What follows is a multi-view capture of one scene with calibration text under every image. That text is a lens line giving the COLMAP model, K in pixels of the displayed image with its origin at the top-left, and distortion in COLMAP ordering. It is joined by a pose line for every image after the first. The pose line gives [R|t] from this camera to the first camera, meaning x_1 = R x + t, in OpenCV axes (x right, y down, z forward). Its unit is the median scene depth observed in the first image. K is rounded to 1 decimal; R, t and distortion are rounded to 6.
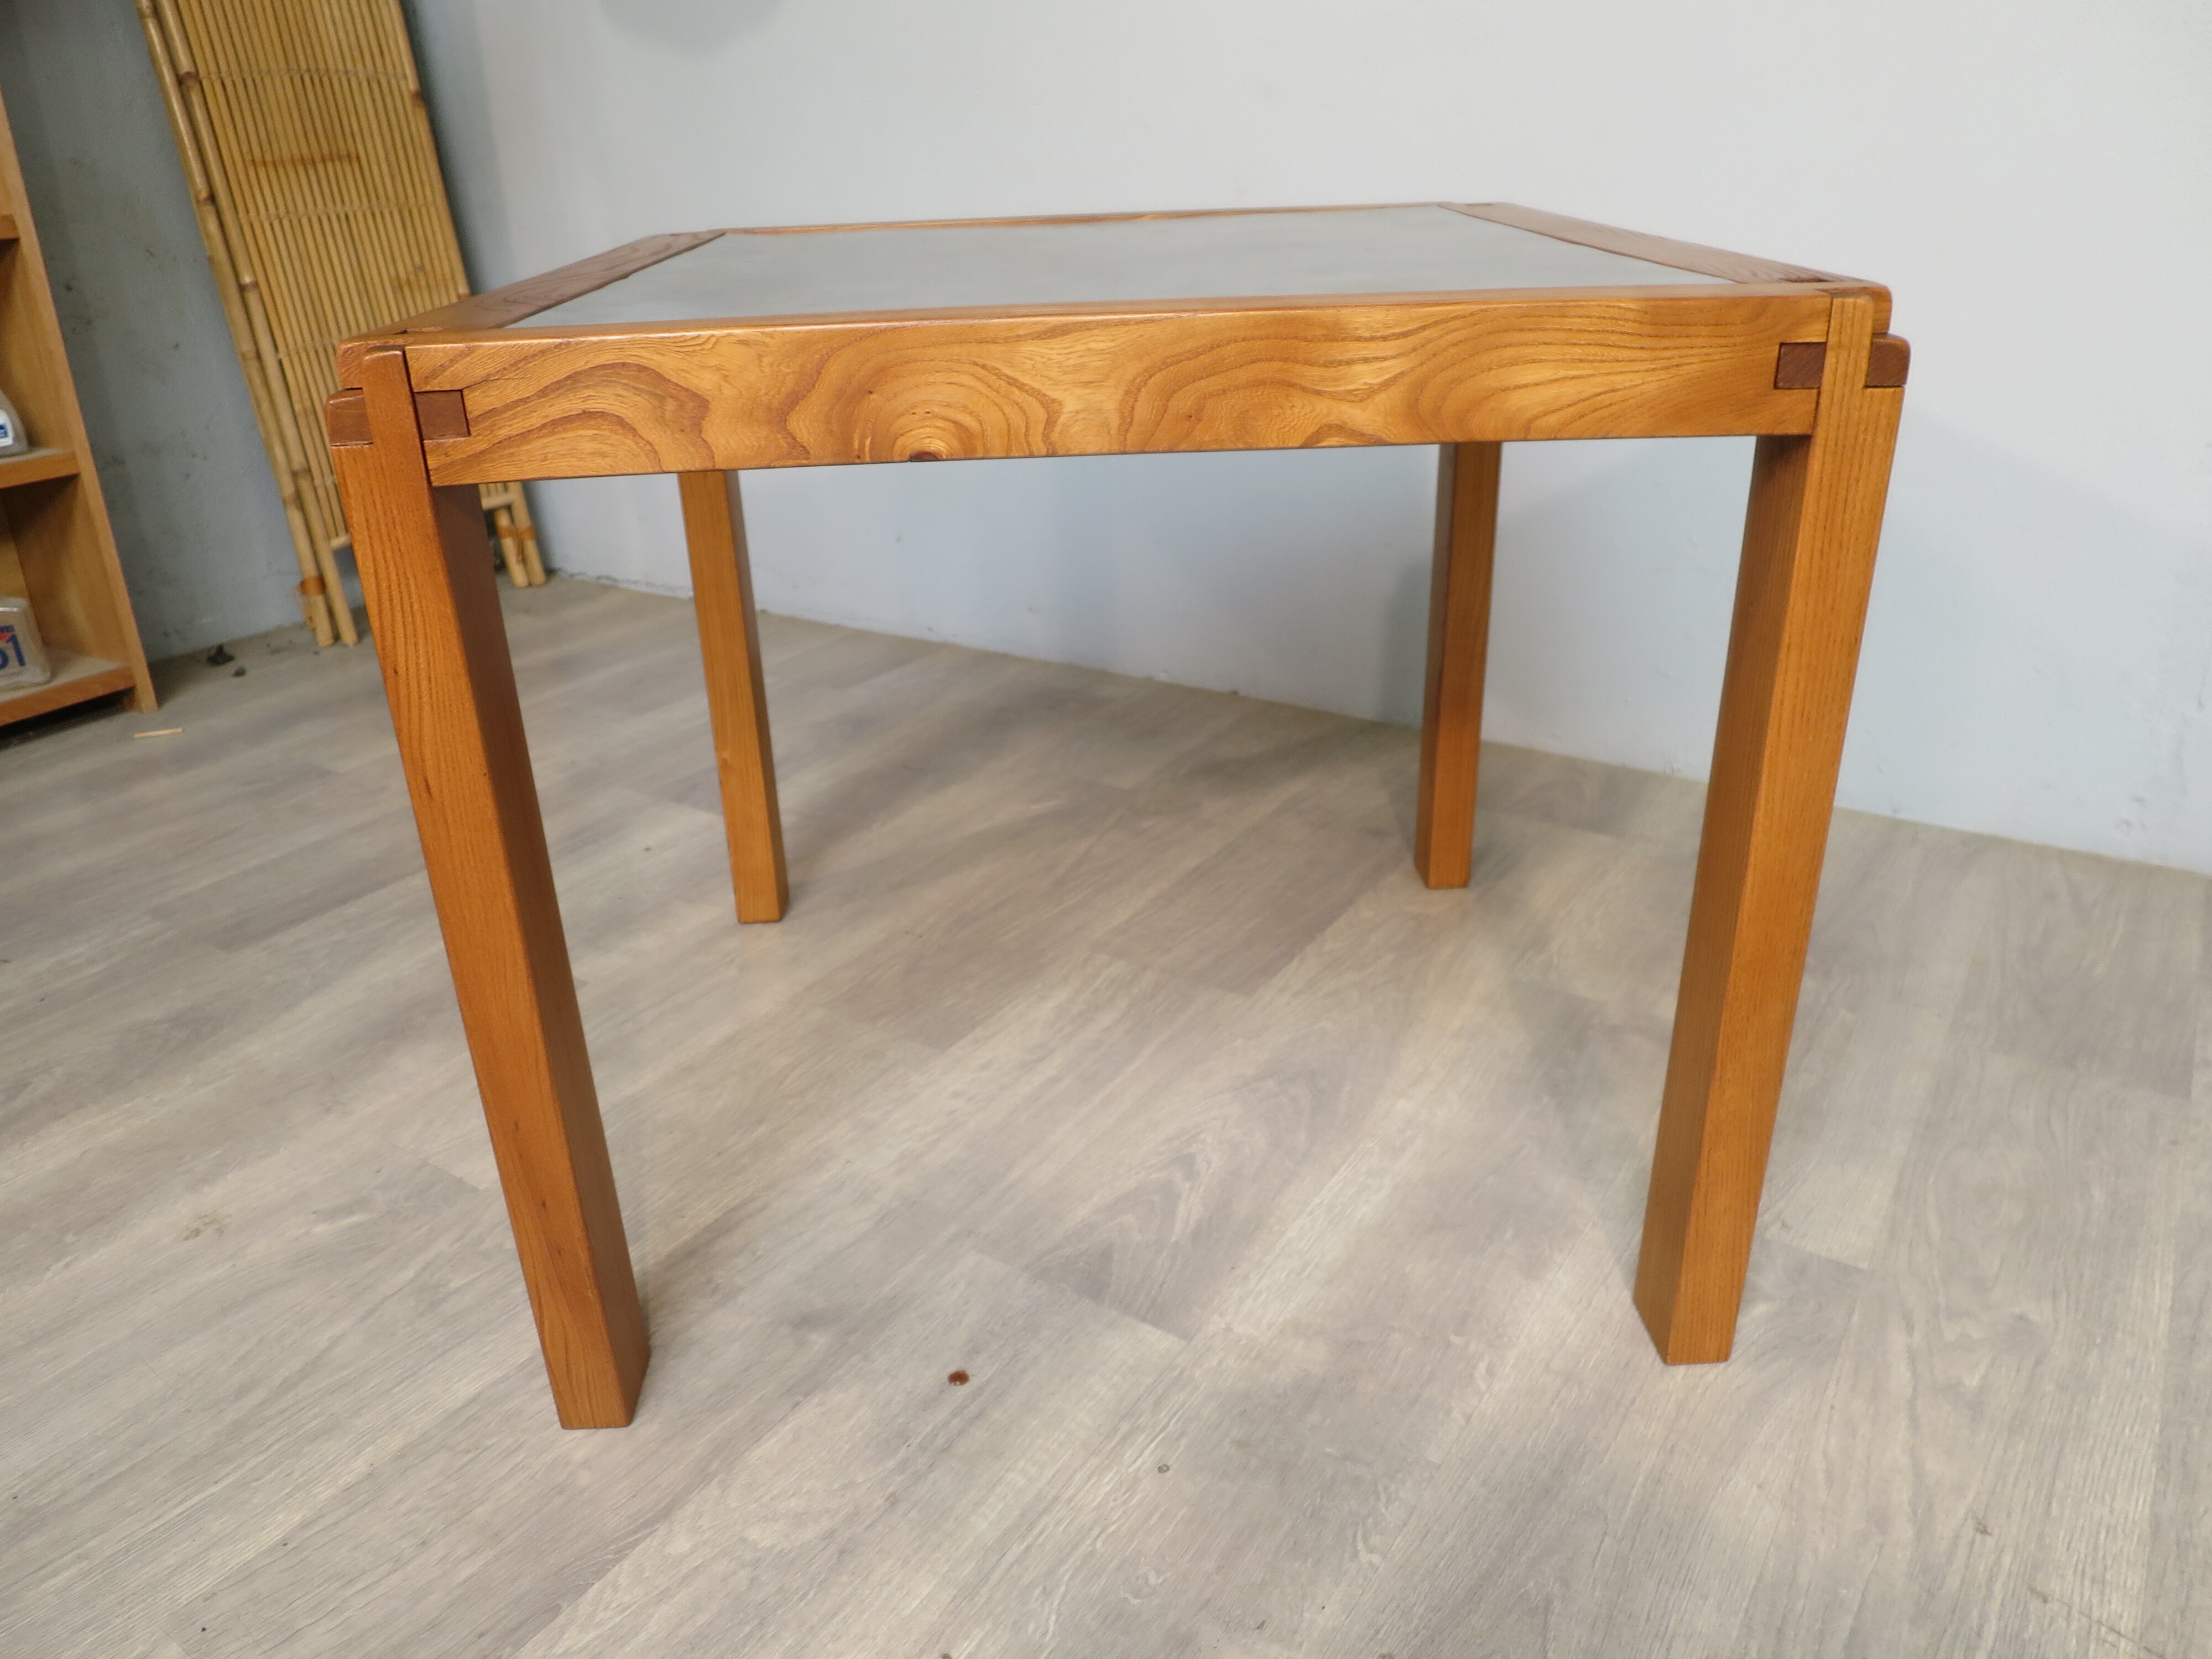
lens RADIAL K [[1595.7, 0, 1106.0], [0, 1595.7, 829.5], [0, 0, 1]] dist [-0.051695, 0.009882]
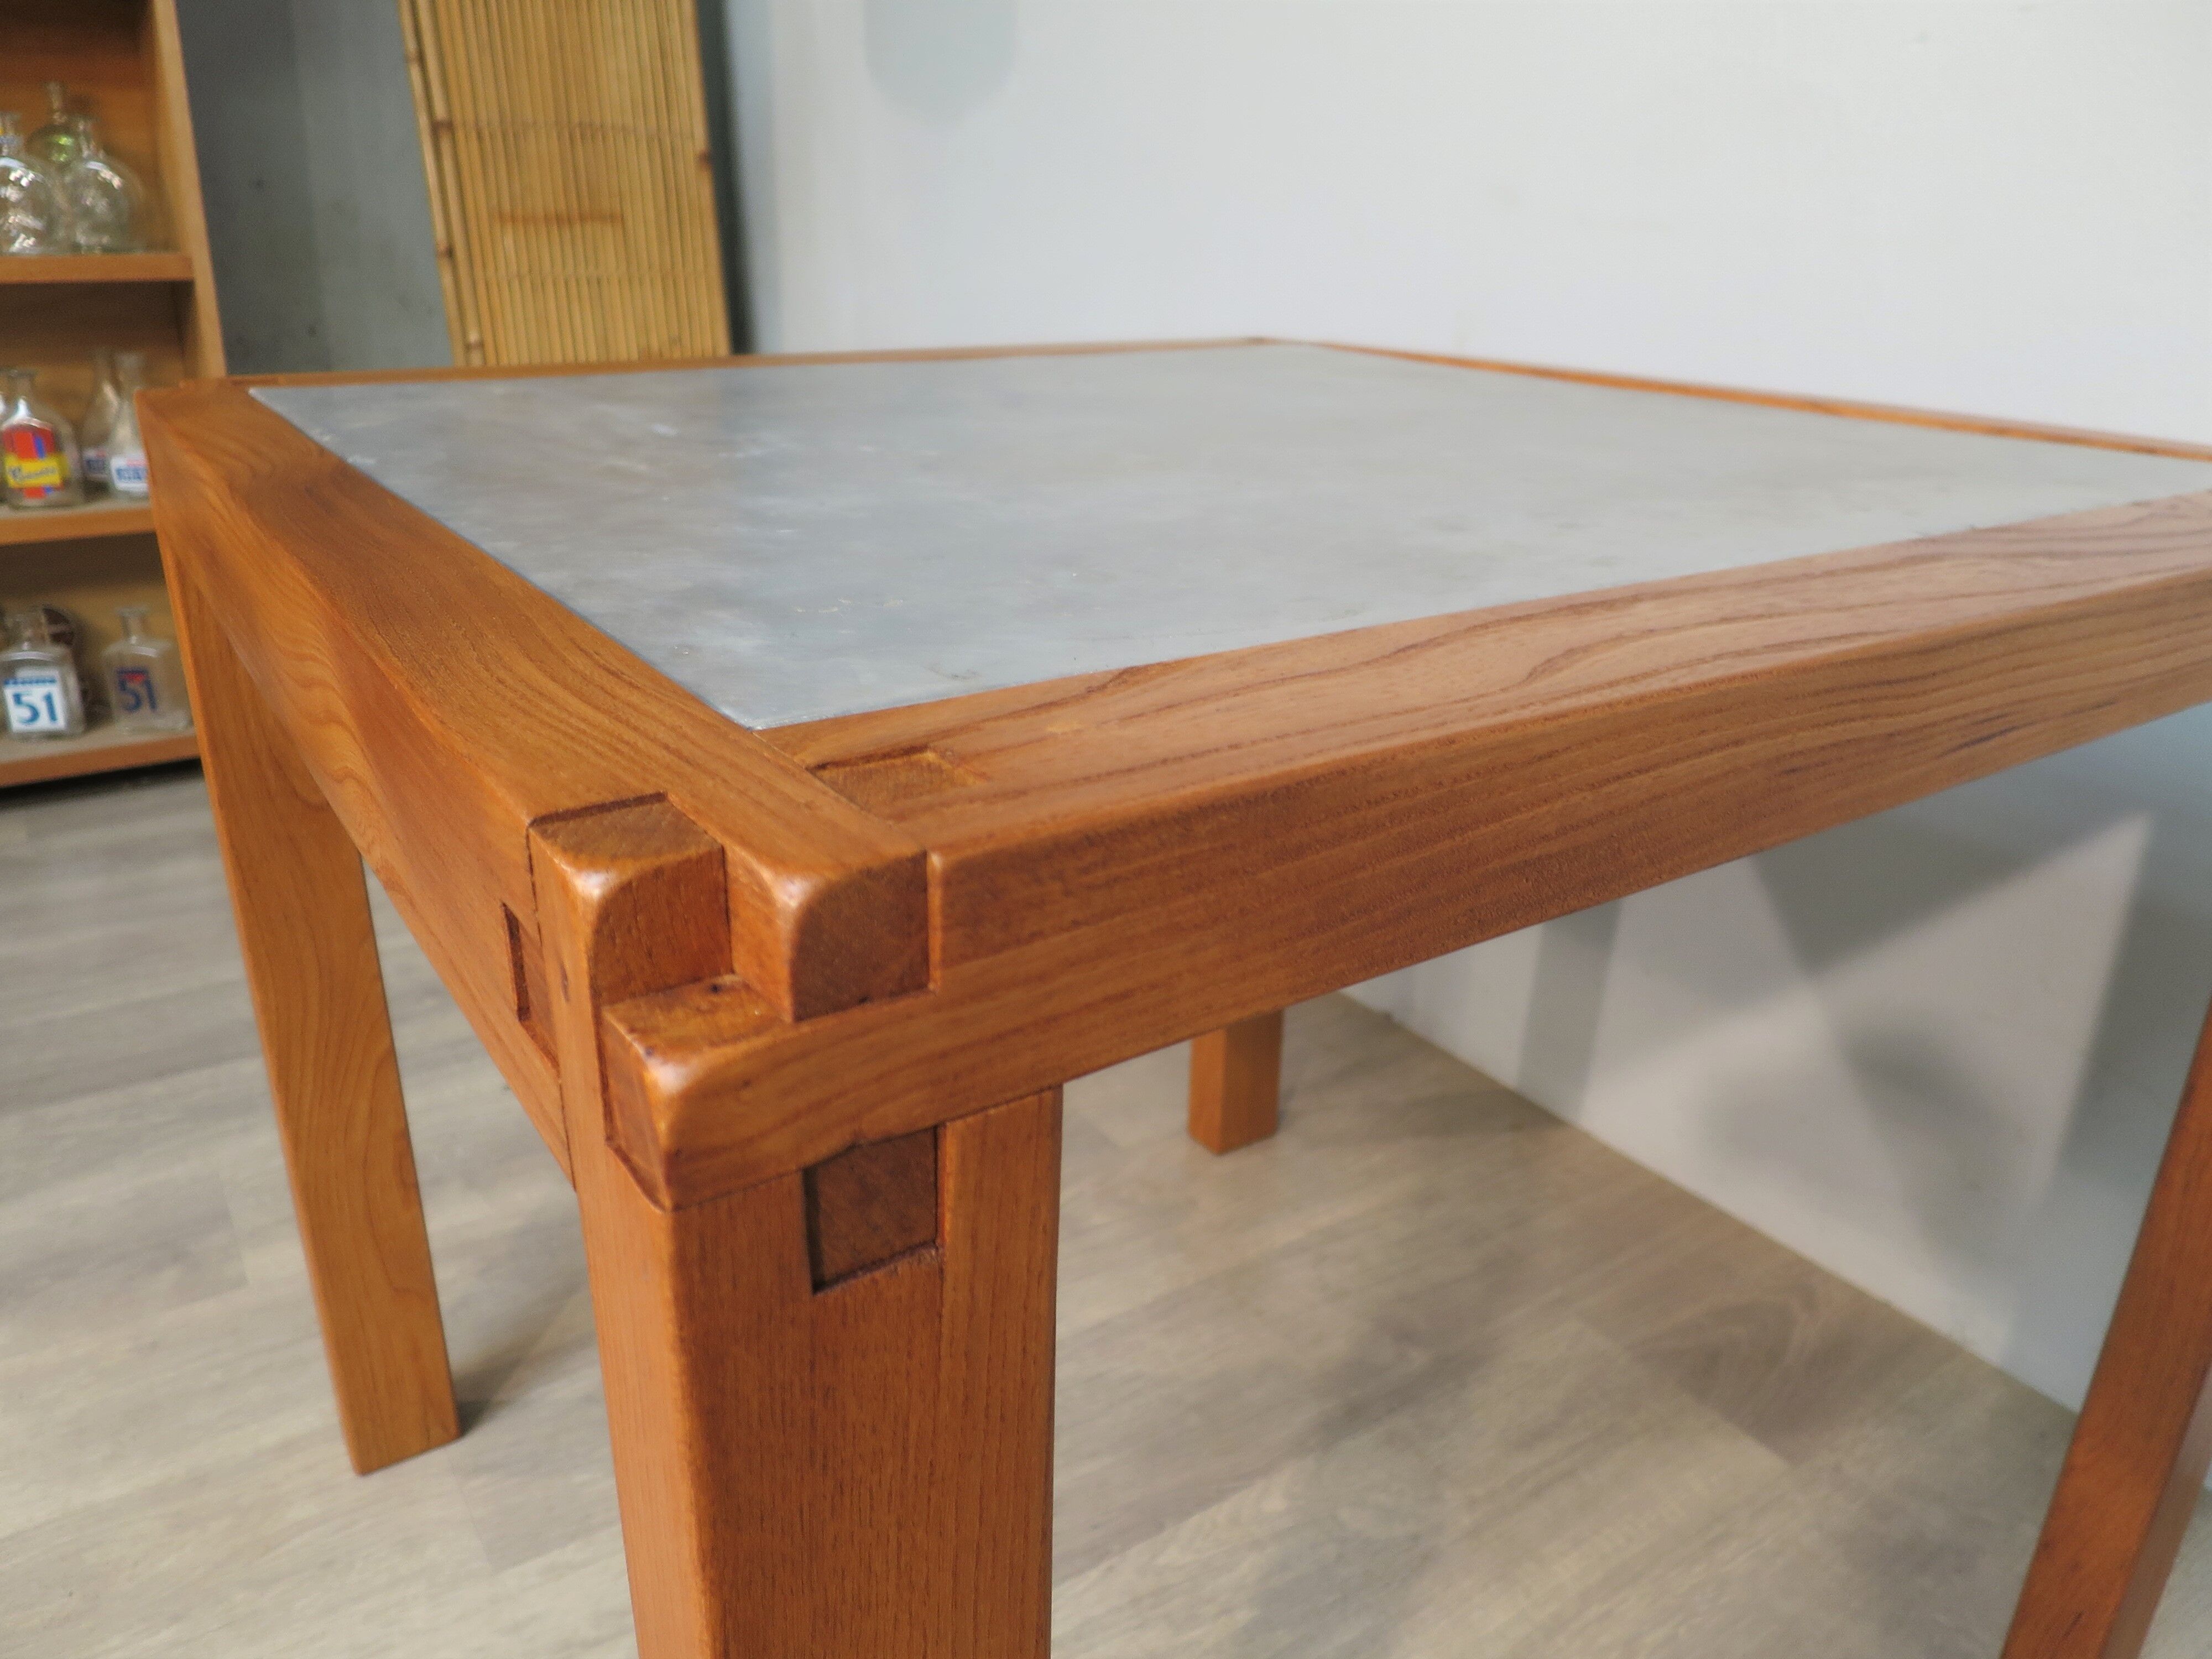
lens RADIAL K [[1595.7, 0, 1106.0], [0, 1595.7, 829.5], [0, 0, 1]] dist [-0.051695, 0.009882]
pose [[0.924910, 0.181606, -0.334007, 0.258821], [-0.198792, 0.979882, -0.017701, -0.179199], [0.324073, 0.082770, 0.942404, 0.376288]]
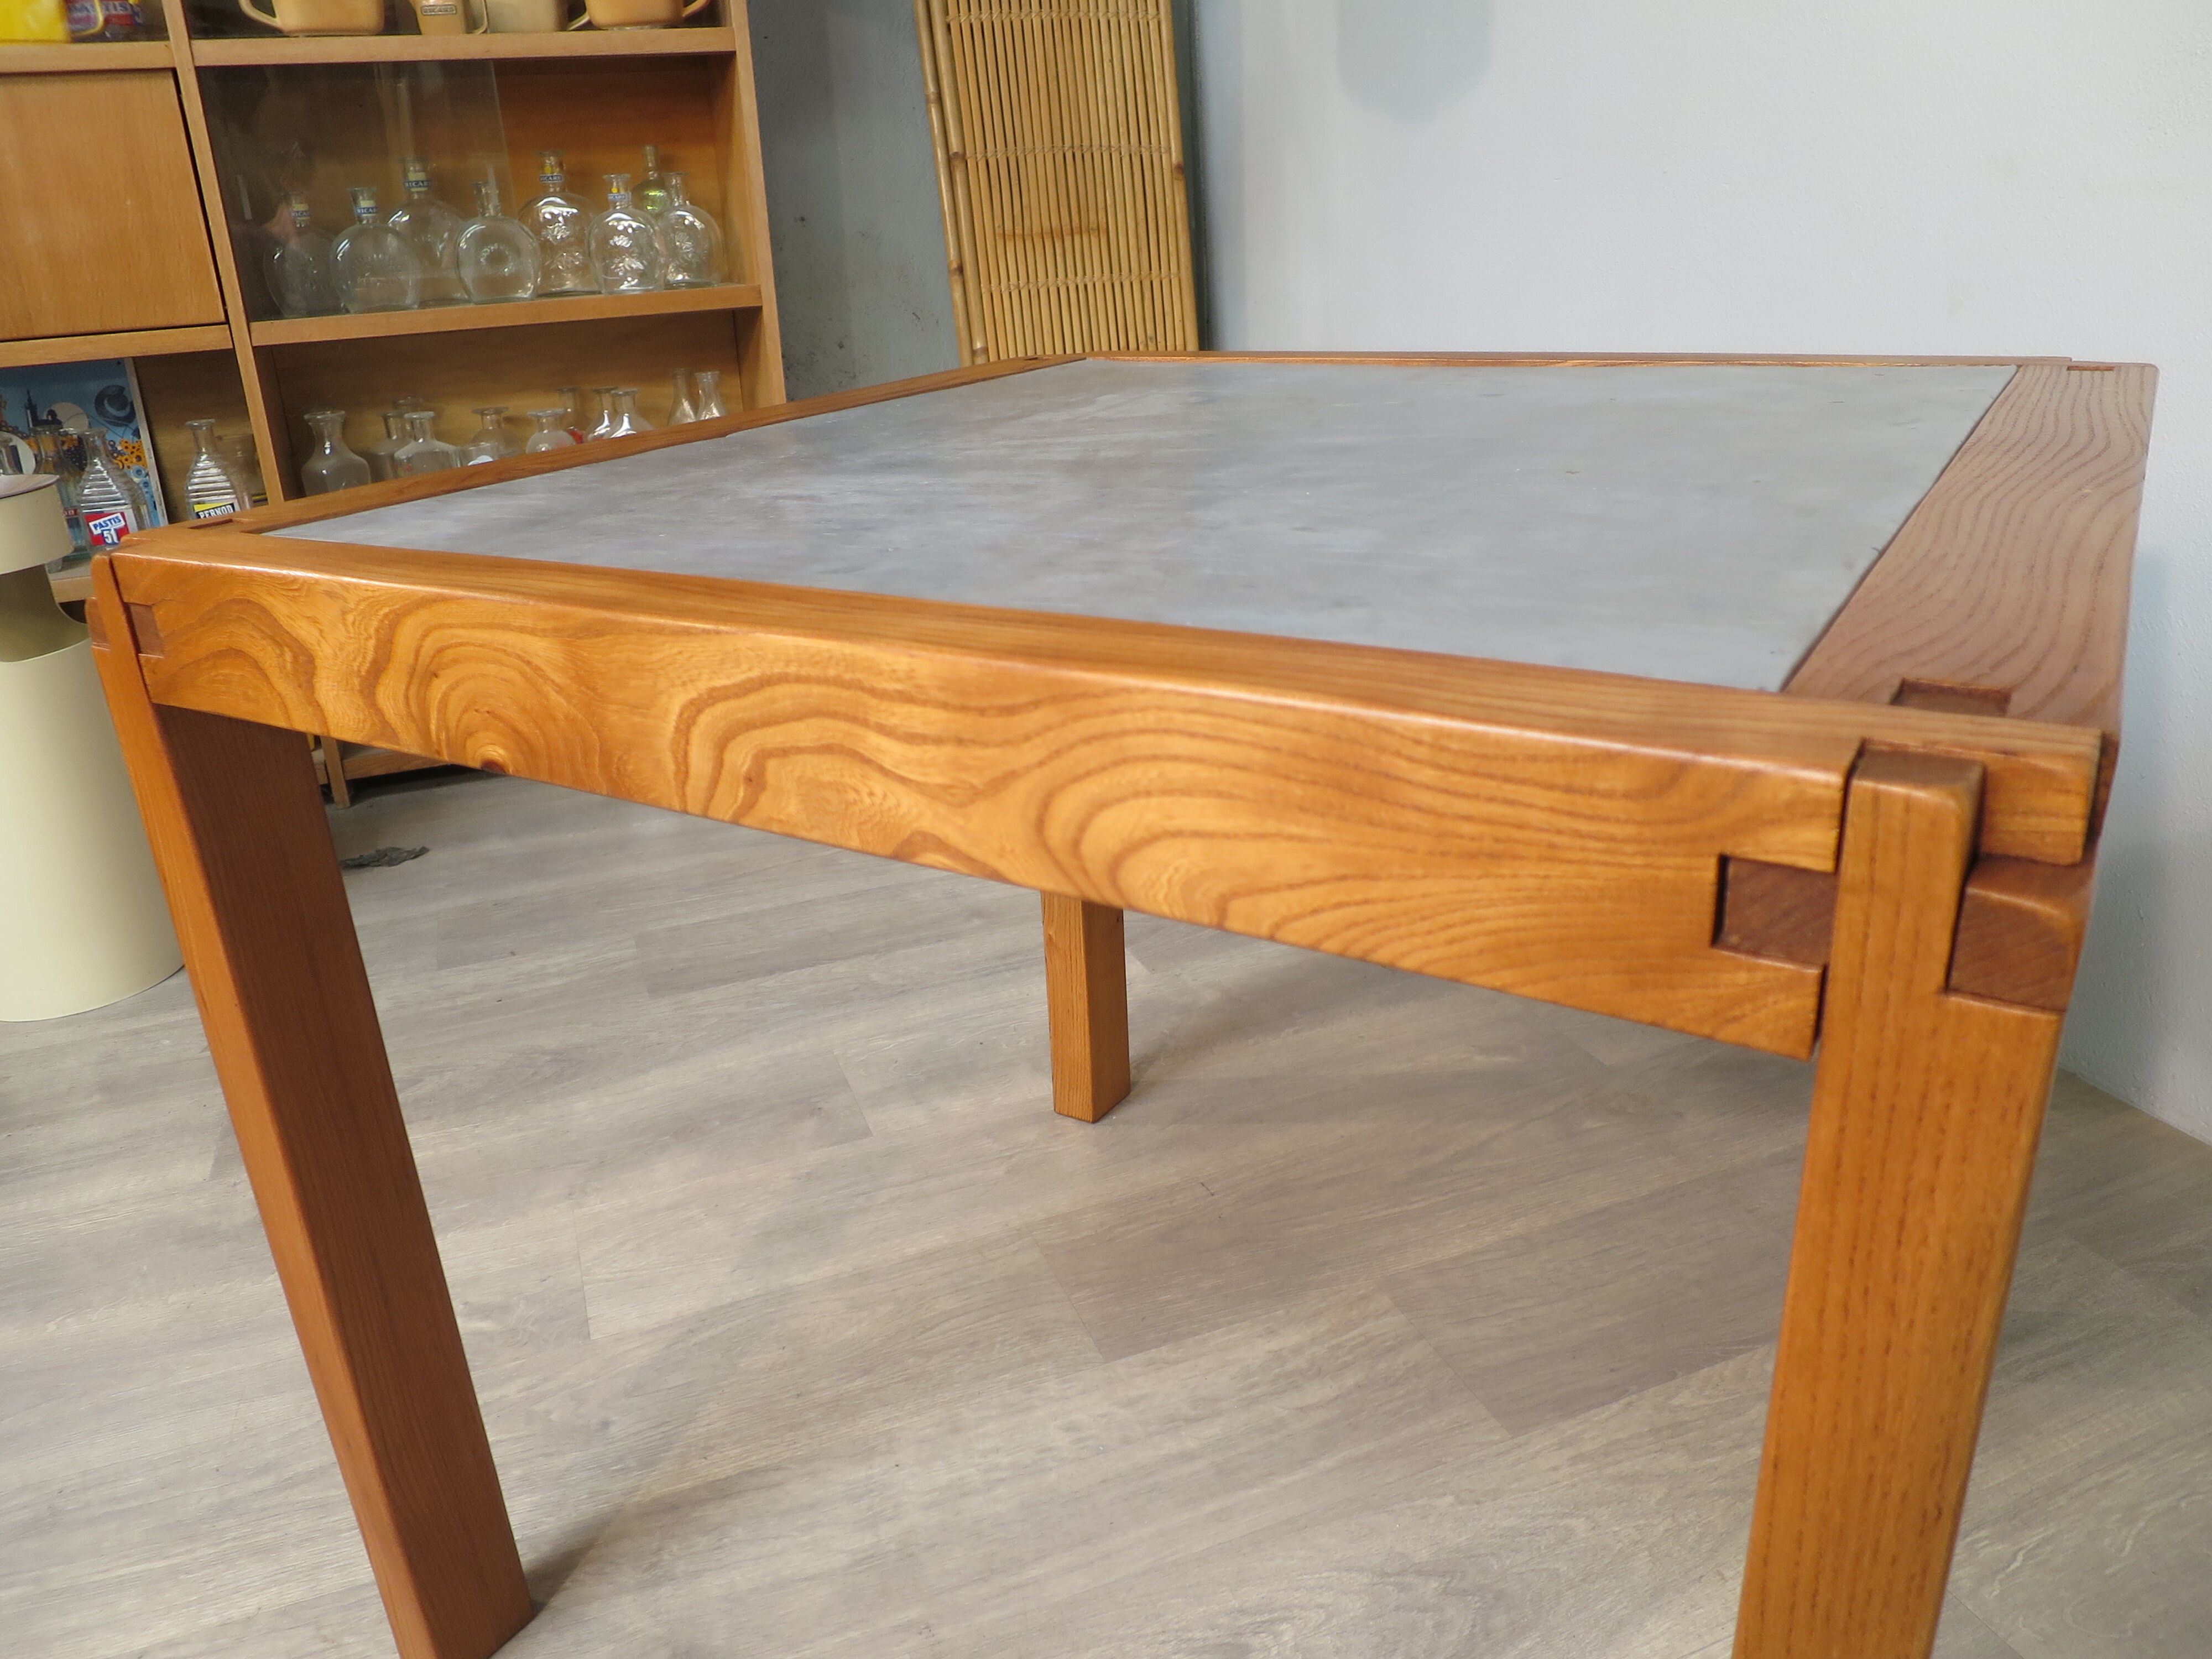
lens RADIAL K [[1595.7, 0, 1106.0], [0, 1595.7, 829.5], [0, 0, 1]] dist [-0.051695, 0.009882]
pose [[0.818556, 0.198691, -0.538969, 0.244379], [-0.210582, 0.976747, 0.040258, -0.138765], [0.534435, 0.080543, 0.841363, 0.251313]]
